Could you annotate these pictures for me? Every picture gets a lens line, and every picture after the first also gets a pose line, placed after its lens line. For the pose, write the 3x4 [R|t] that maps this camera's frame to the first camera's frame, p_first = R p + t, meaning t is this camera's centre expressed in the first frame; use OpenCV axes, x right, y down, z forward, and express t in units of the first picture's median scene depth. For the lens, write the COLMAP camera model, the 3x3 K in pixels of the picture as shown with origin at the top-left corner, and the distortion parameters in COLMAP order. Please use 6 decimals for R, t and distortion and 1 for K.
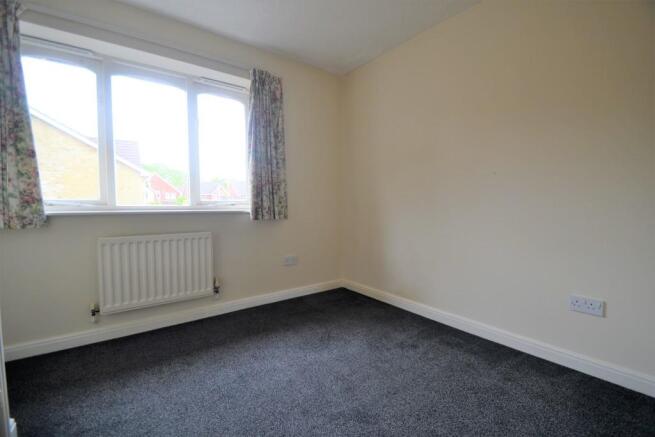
lens RADIAL K [[291.9, 0, 331.0], [0, 291.9, 223.6], [0, 0, 1]] dist [0.004168, -0.011415]
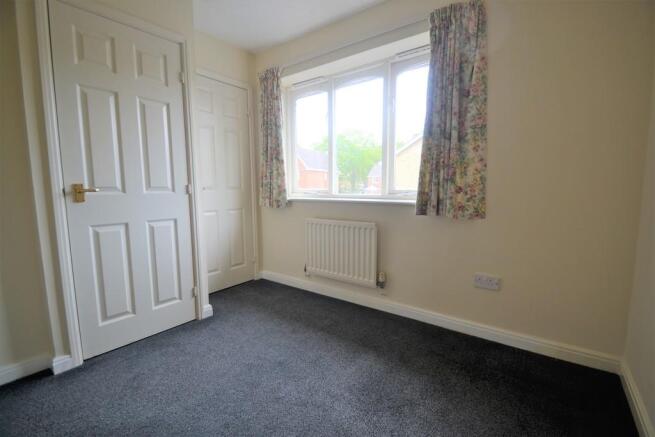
lens RADIAL K [[291.9, 0, 324.0], [0, 291.9, 220.7], [0, 0, 1]] dist [0.004168, -0.011415]
pose [[0.257263, 0.113914, -0.959604, 0.487923], [-0.053547, 0.993182, 0.103544, -0.074002], [0.964857, 0.024745, 0.261609, 0.617839]]
